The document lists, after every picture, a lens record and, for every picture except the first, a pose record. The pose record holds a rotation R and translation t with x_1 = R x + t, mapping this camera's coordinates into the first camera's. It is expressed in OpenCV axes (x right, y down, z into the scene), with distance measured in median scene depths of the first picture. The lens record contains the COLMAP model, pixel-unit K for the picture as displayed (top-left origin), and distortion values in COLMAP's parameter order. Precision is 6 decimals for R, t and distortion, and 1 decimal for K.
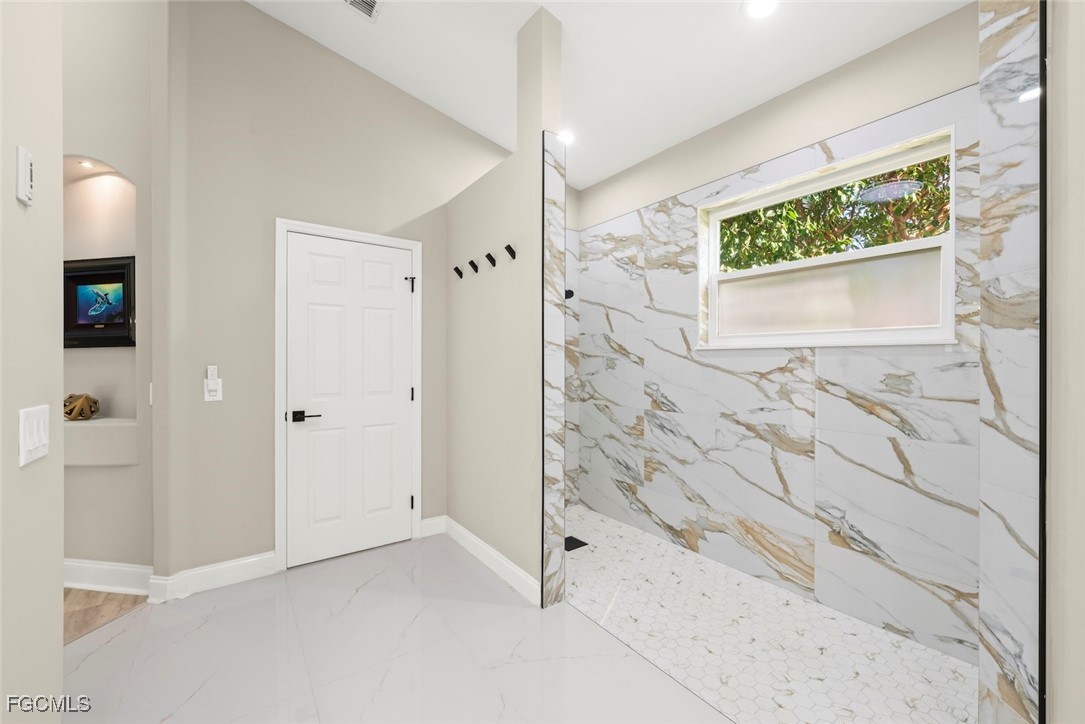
lens RADIAL K [[444.2, 0, 542.6], [0, 444.2, 365.2], [0, 0, 1]] dist [0.016640, 0.000169]
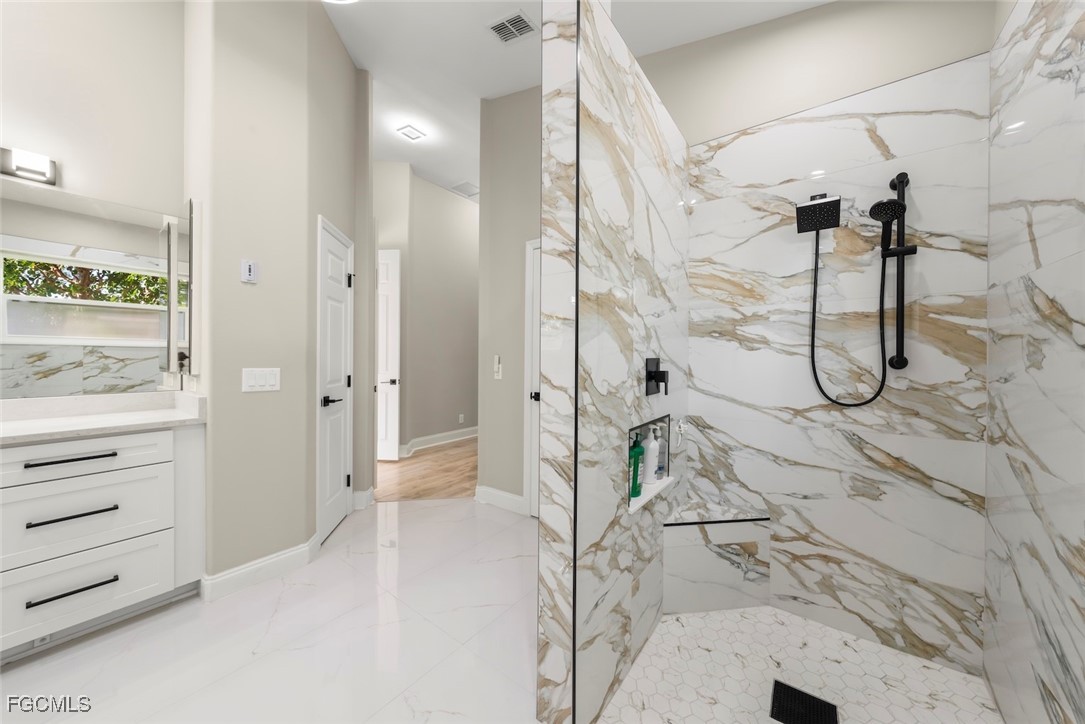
lens RADIAL K [[374.7, 0, 549.6], [0, 374.7, 359.9], [0, 0, 1]] dist [0.002817, 0.000208]
pose [[0.298787, 0.005848, -0.954302, 0.335973], [-0.014832, 0.999889, 0.001483, 0.007124], [0.954205, 0.013711, 0.298841, 0.529640]]
